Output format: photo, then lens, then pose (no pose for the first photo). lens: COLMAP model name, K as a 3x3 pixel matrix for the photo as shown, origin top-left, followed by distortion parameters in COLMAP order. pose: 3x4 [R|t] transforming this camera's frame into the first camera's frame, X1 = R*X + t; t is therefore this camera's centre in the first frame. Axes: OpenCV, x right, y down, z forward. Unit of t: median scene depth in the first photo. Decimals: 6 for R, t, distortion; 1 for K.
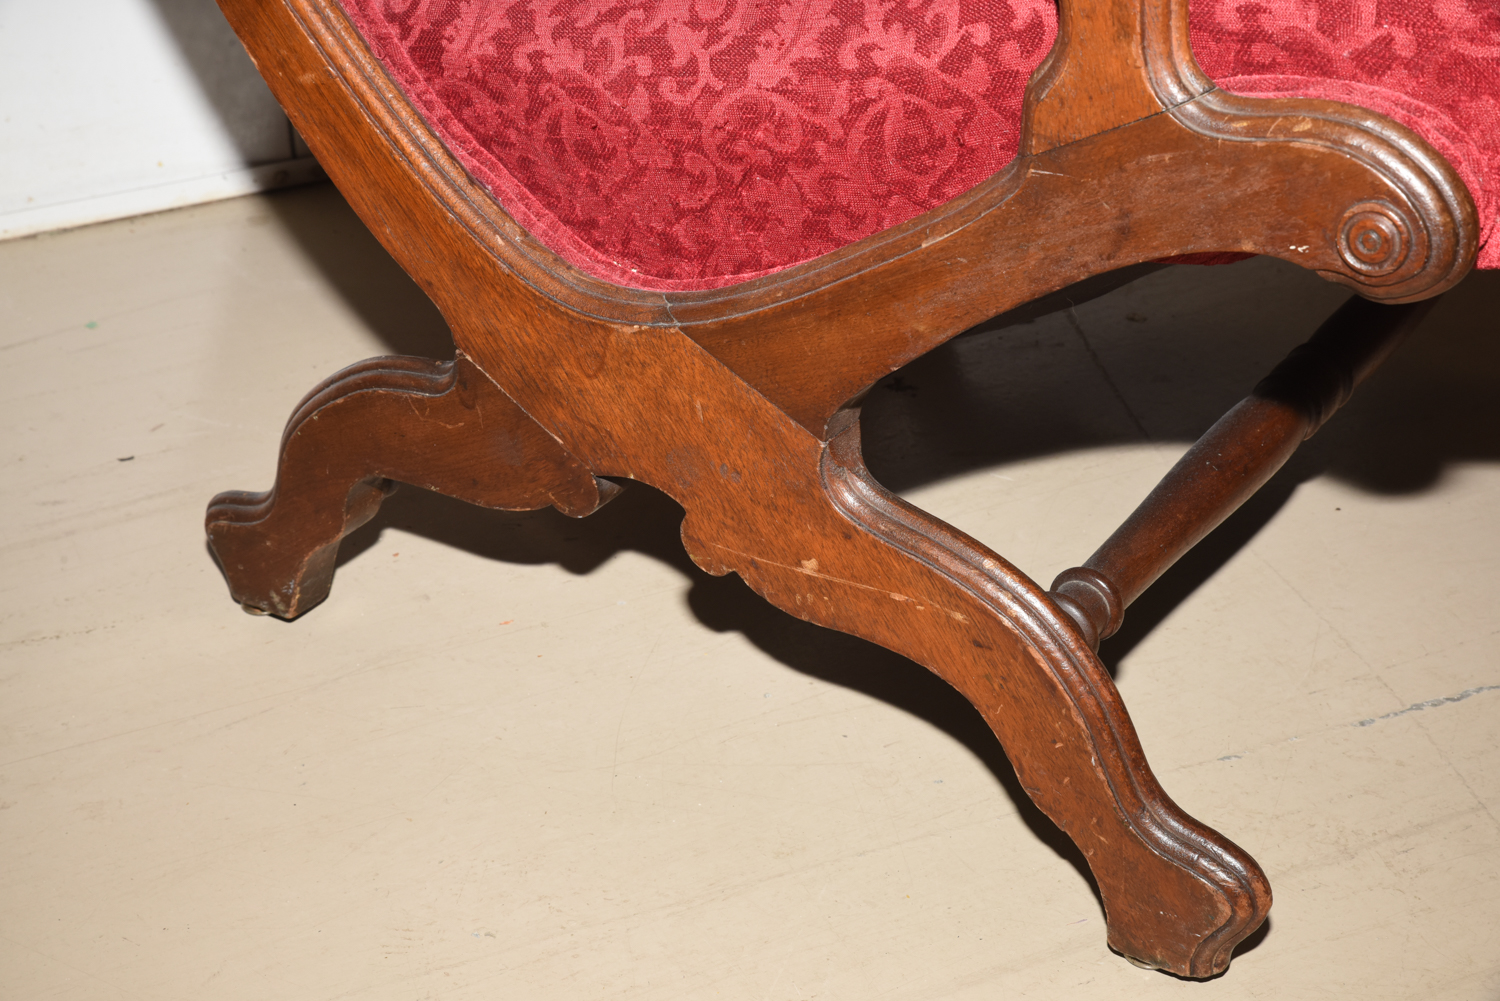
lens RADIAL K [[2415.7, 0, 745.0], [0, 2415.7, 504.1], [0, 0, 1]] dist [0.119426, 0.000000]
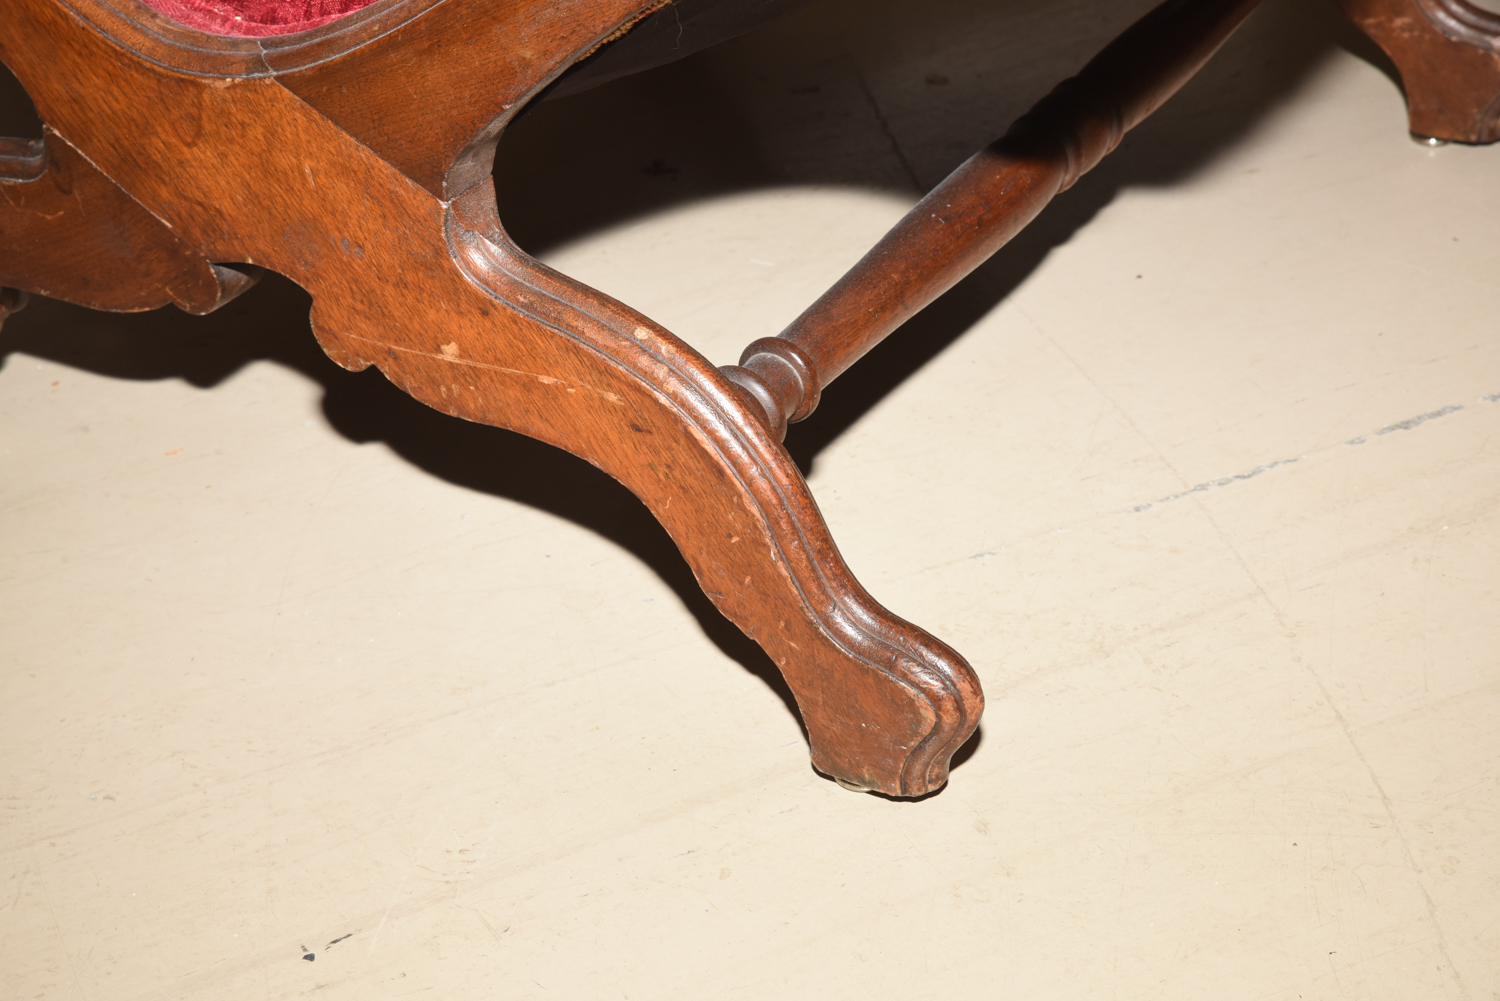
lens RADIAL K [[2637.2, 0, 745.7], [0, 2637.2, 493.6], [0, 0, 1]] dist [0.139537, 0.000000]
pose [[0.998600, -0.052887, 0.000435, 0.130048], [0.052817, 0.997642, 0.043824, 0.040912], [-0.002752, -0.043739, 0.999039, 0.058900]]
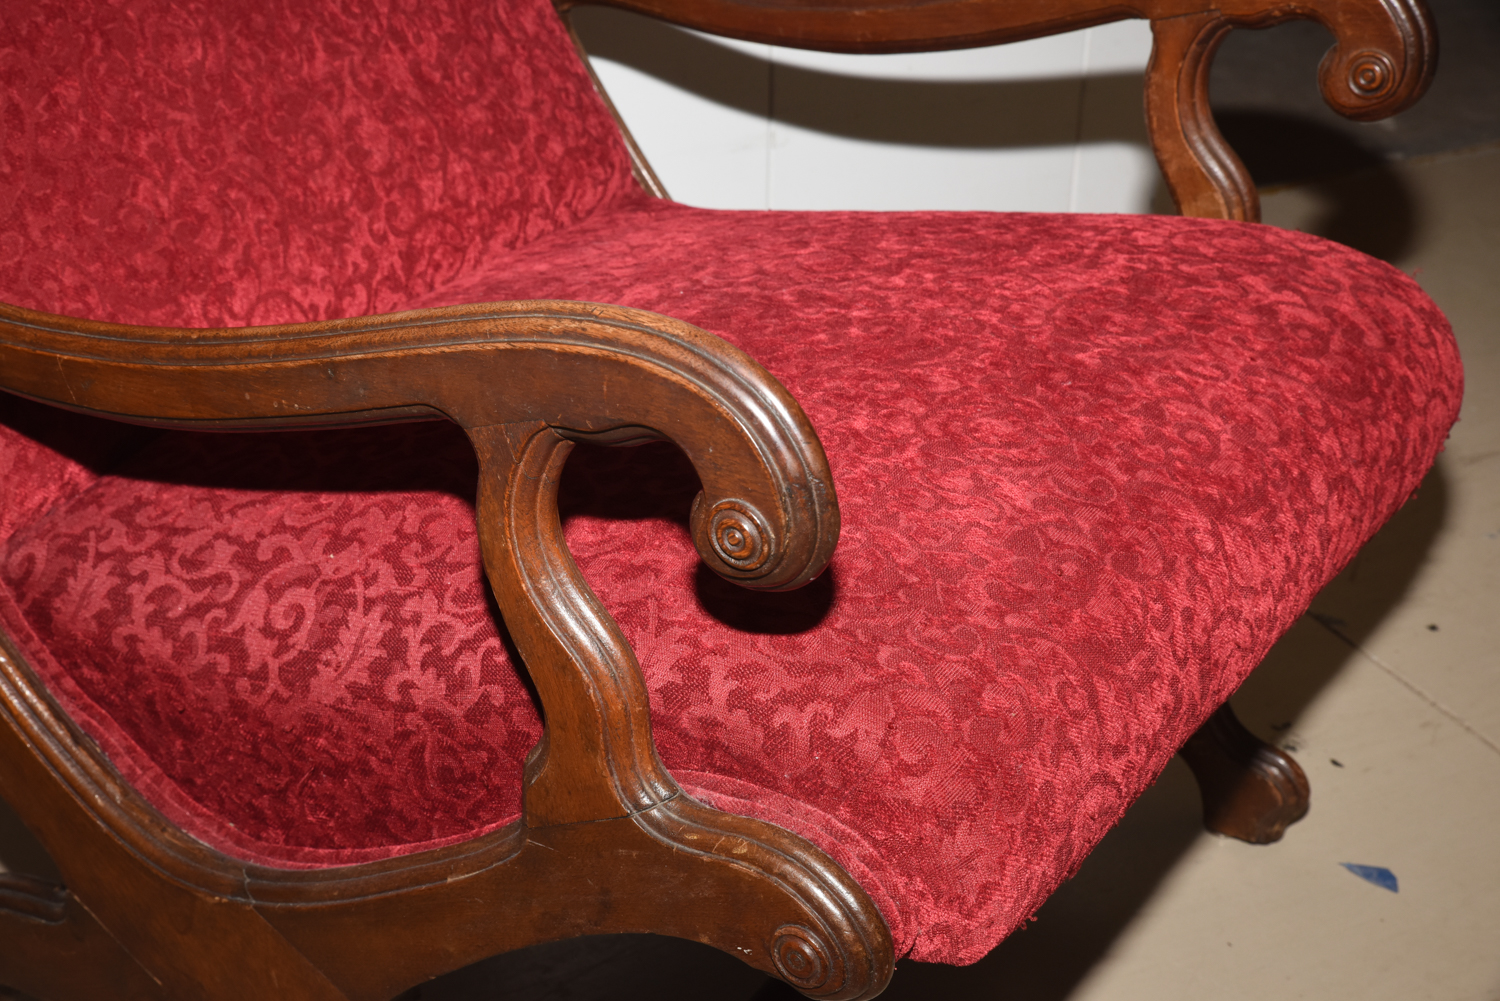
lens RADIAL K [[2415.7, 0, 753.2], [0, 2415.7, 500.0], [0, 0, 1]] dist [0.119426, 0.000000]
pose [[0.999759, 0.015137, 0.015872, 0.172810], [-0.014887, 0.999765, -0.015762, -0.237714], [-0.016107, 0.015522, 0.999750, -0.077283]]
